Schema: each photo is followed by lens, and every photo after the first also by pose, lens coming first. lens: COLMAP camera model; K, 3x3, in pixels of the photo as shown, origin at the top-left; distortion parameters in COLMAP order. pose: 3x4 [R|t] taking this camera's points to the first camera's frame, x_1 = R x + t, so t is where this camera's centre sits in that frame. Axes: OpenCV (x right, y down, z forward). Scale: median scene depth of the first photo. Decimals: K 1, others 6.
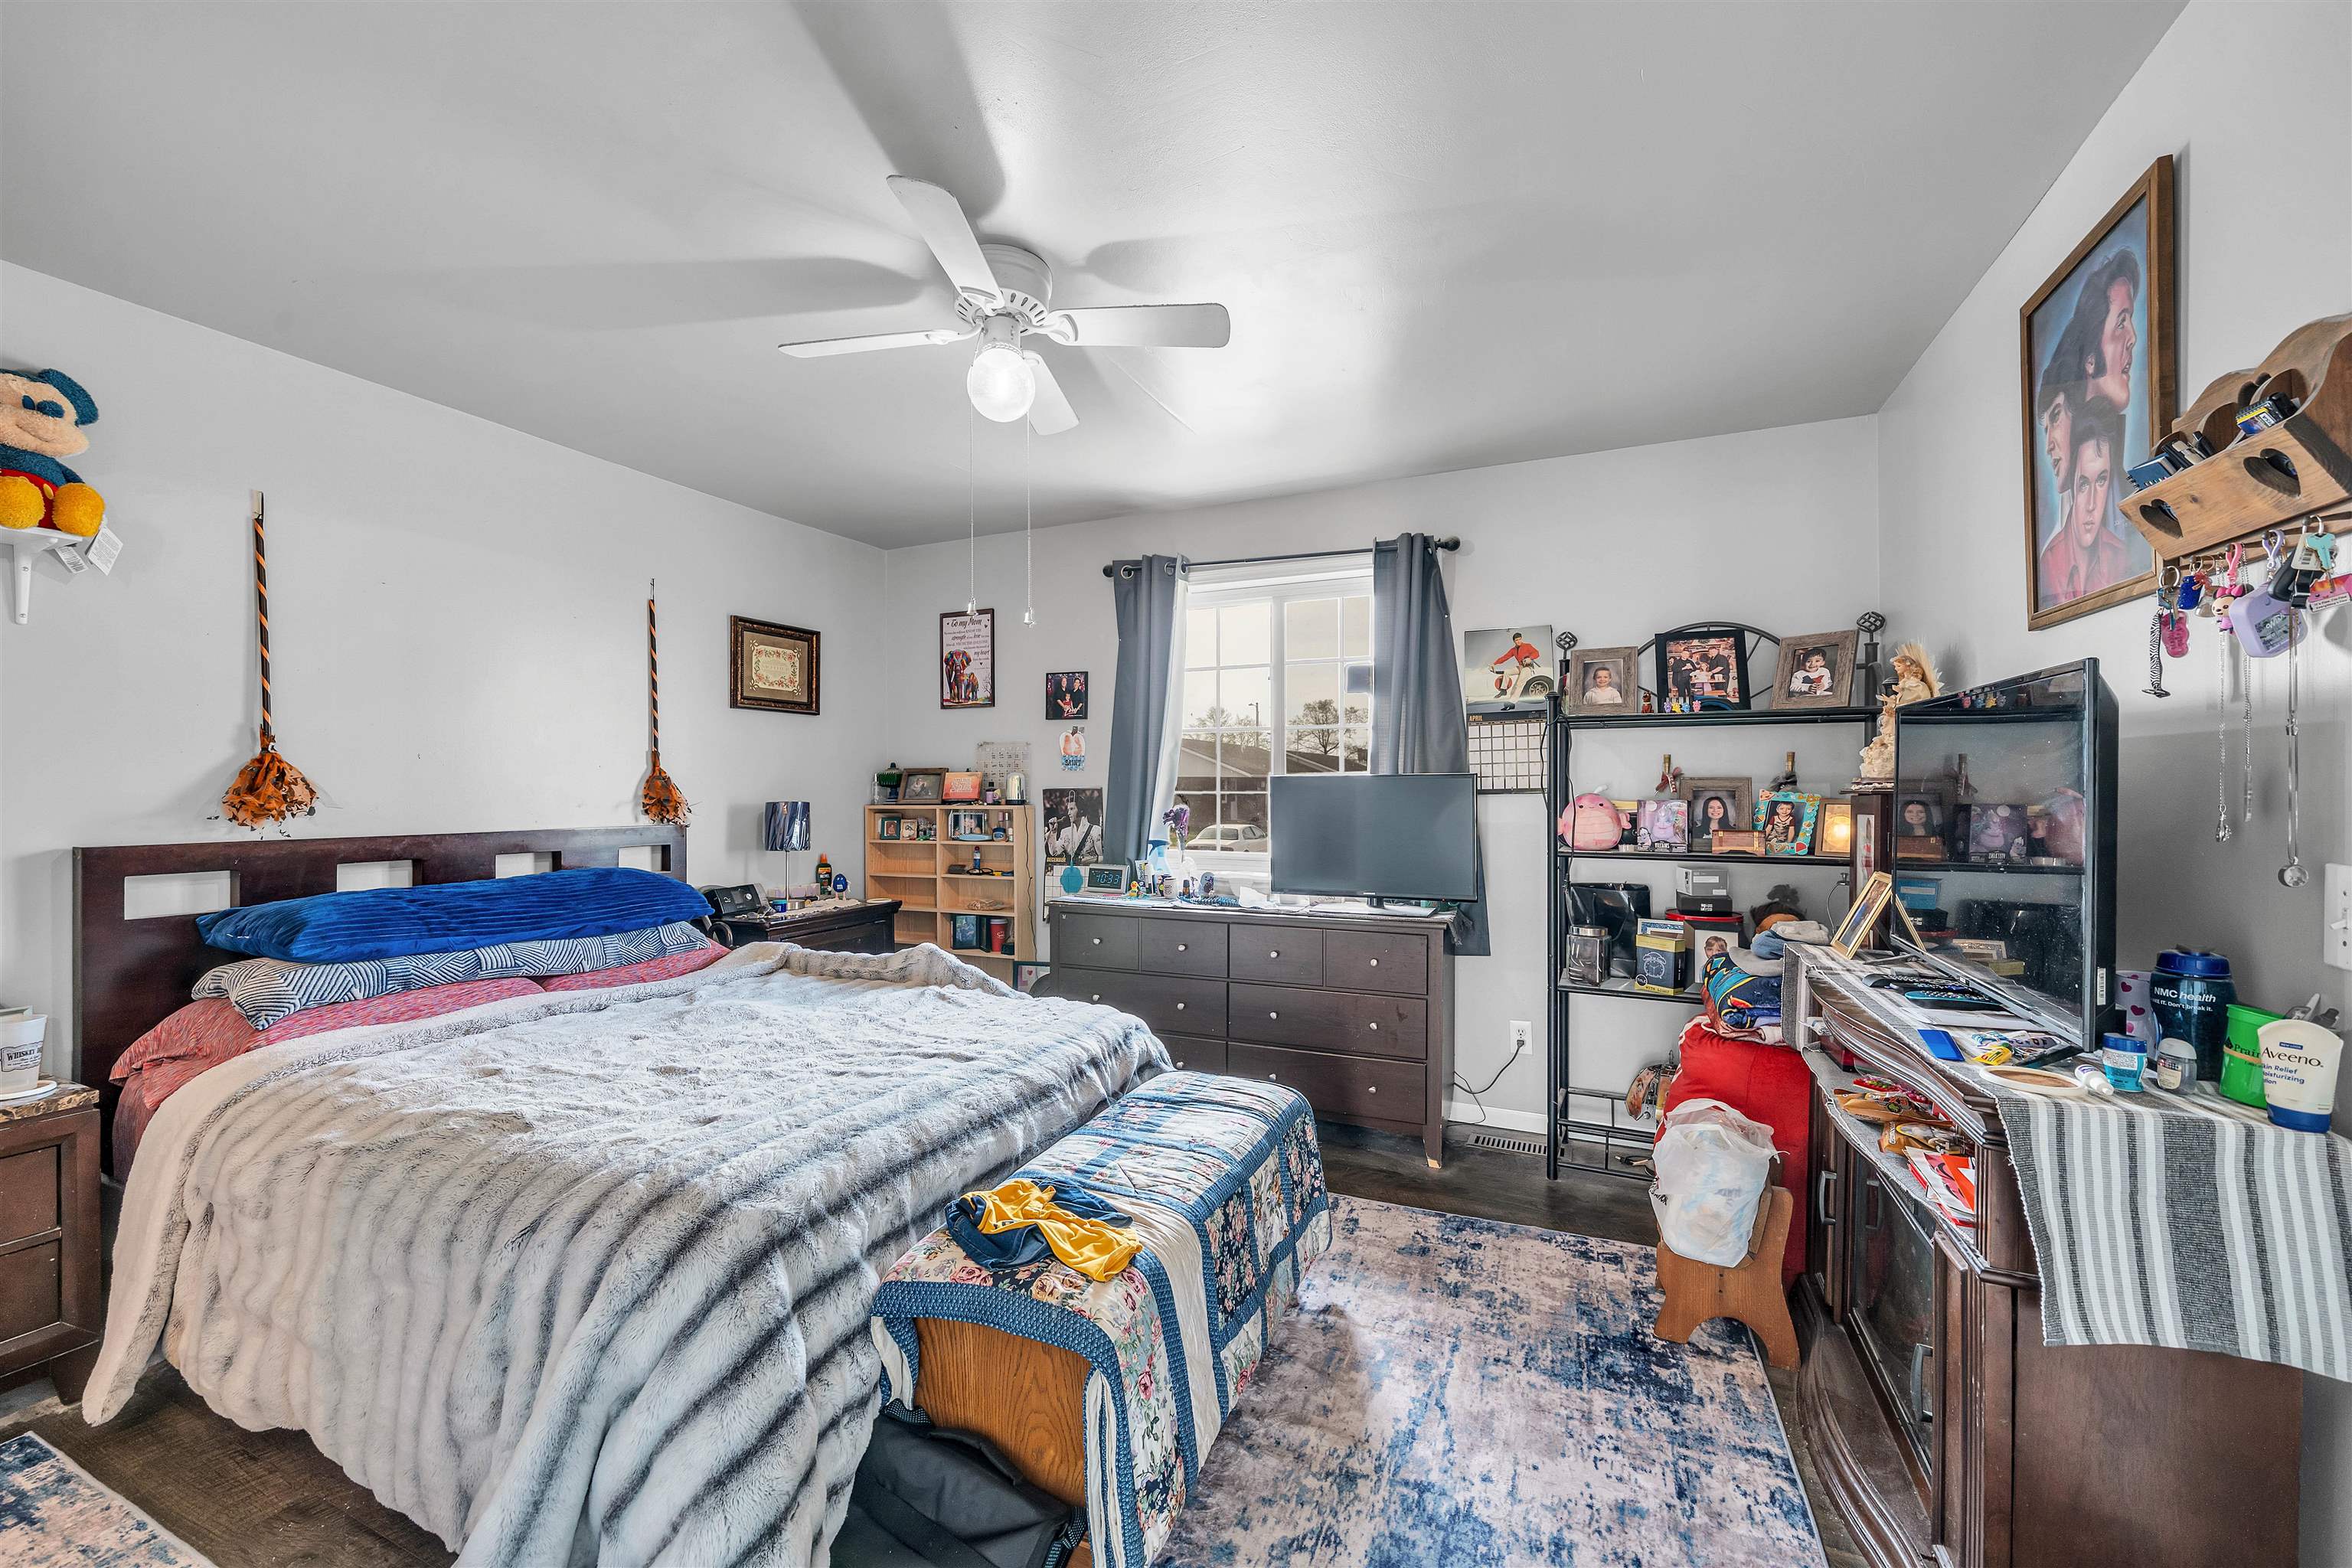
lens RADIAL K [[913.8, 0, 1173.3], [0, 913.8, 779.8], [0, 0, 1]] dist [-0.003040, -0.000319]
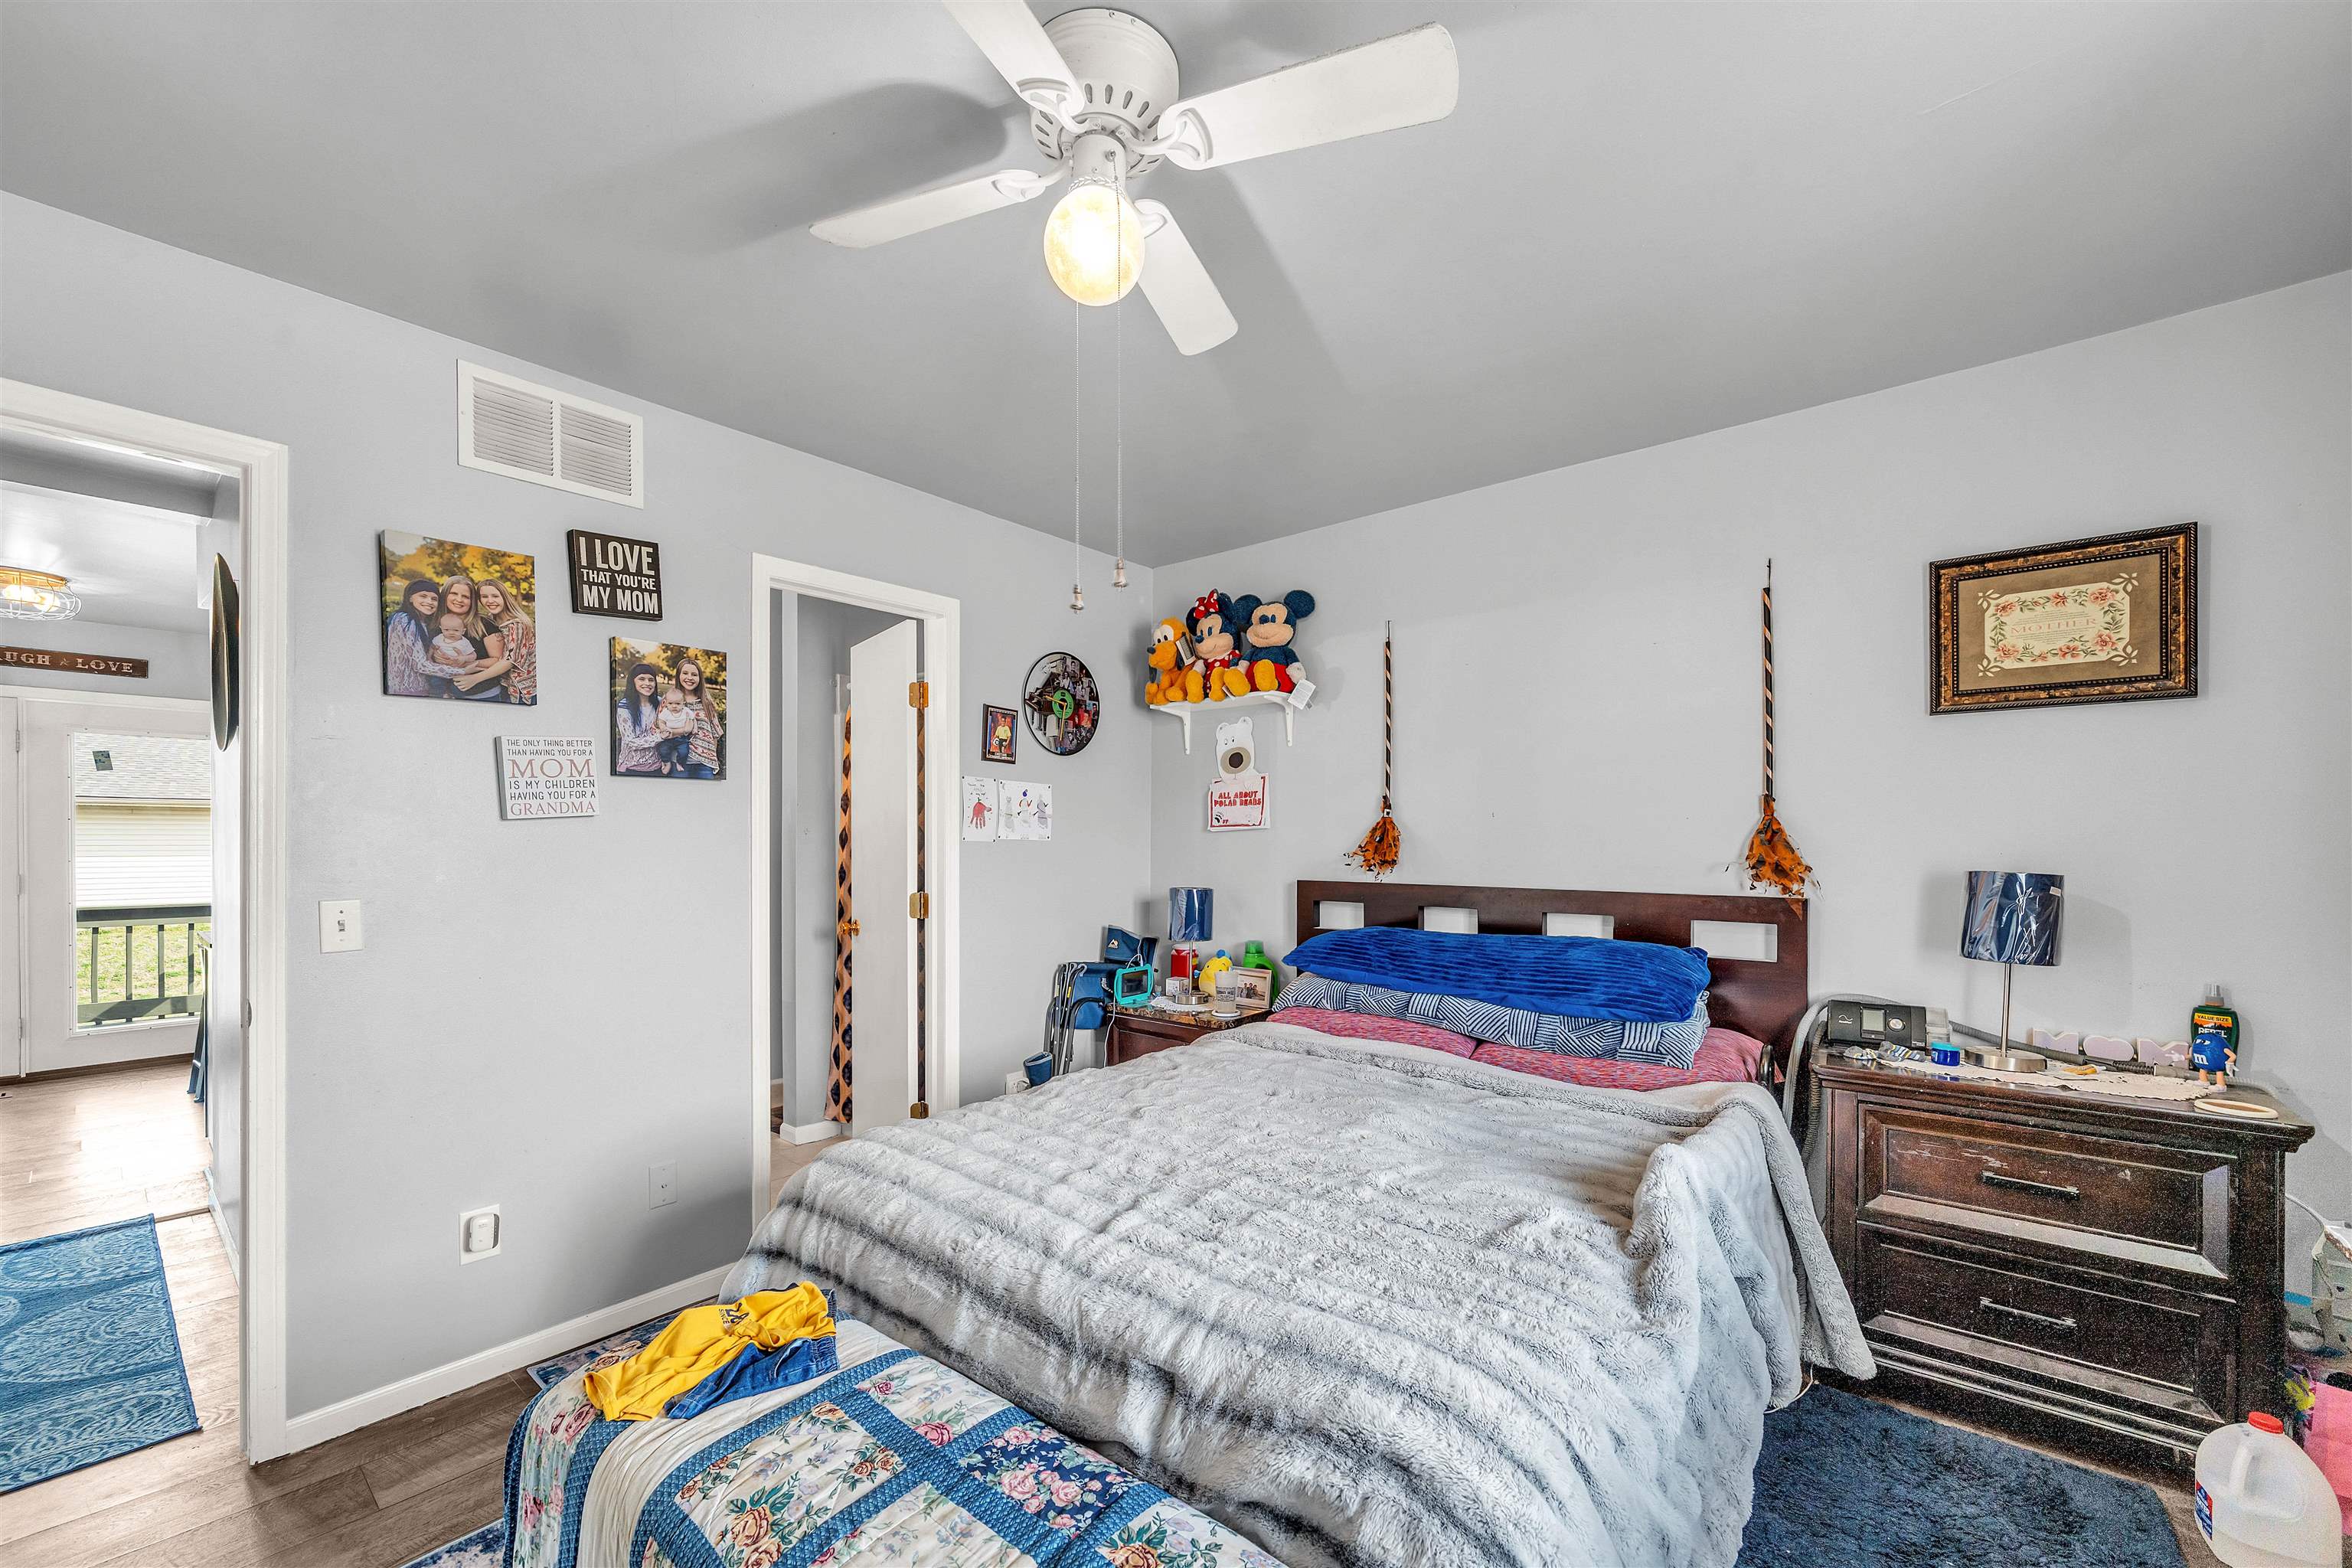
lens RADIAL K [[913.8, 0, 1167.3], [0, 913.8, 844.0], [0, 0, 1]] dist [-0.003040, -0.000319]
pose [[-0.257286, 0.002291, -0.966333, 0.318201], [0.006865, 0.999976, 0.000543, 0.005383], [0.966311, -0.006494, -0.257296, 0.879800]]
